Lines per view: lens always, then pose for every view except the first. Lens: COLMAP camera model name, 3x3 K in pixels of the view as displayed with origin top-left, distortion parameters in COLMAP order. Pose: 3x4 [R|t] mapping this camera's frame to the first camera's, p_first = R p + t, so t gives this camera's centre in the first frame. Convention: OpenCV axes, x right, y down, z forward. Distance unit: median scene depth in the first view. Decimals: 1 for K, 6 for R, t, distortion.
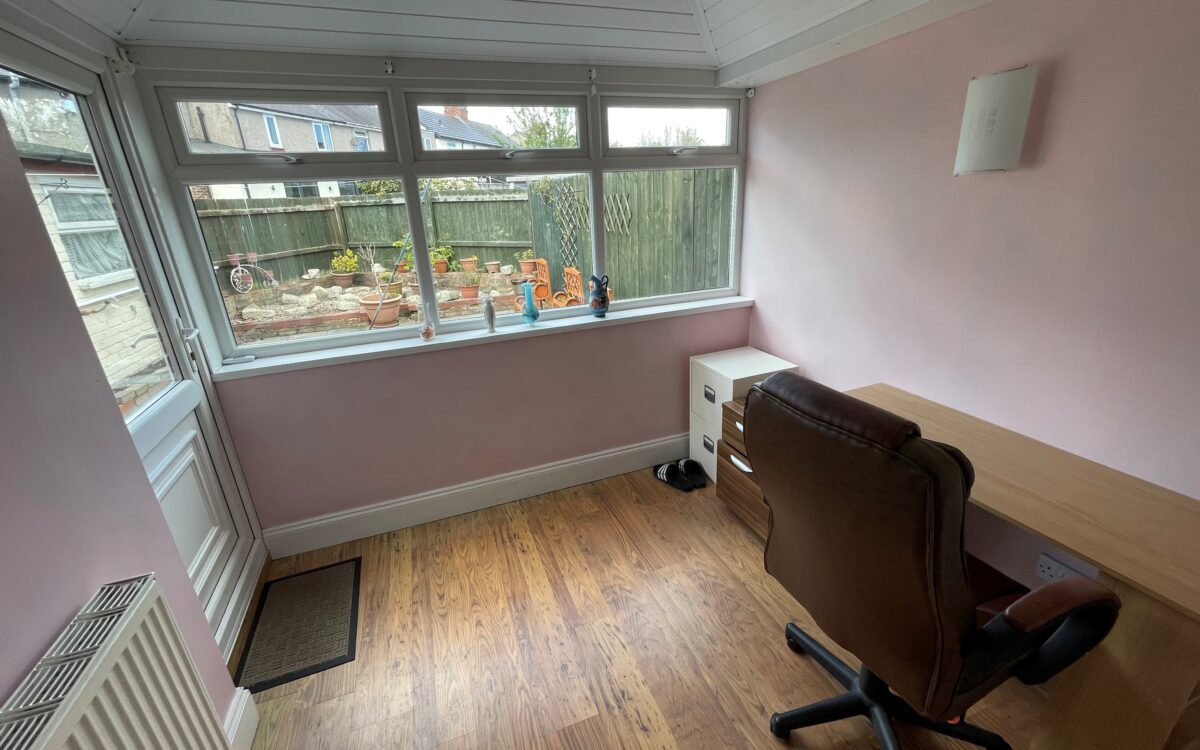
lens RADIAL K [[492.0, 0, 600.0], [0, 492.0, 375.0], [0, 0, 1]] dist [-0.001857, -0.000347]
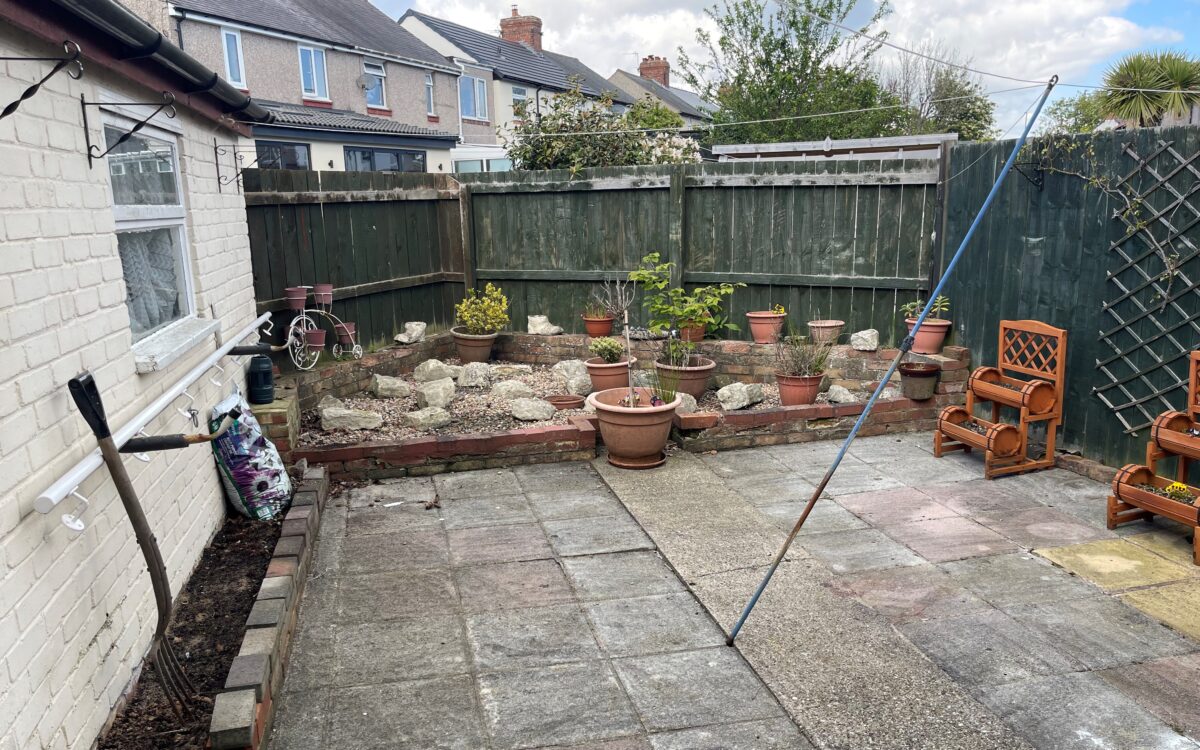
lens RADIAL K [[921.6, 0, 600.5], [0, 921.6, 426.6], [0, 0, 1]] dist [0.121210, -0.207739]
pose [[0.992510, 0.047616, -0.112500, -0.311483], [-0.058798, 0.993422, -0.098265, -0.041129], [0.107081, 0.104144, 0.988781, 0.160365]]
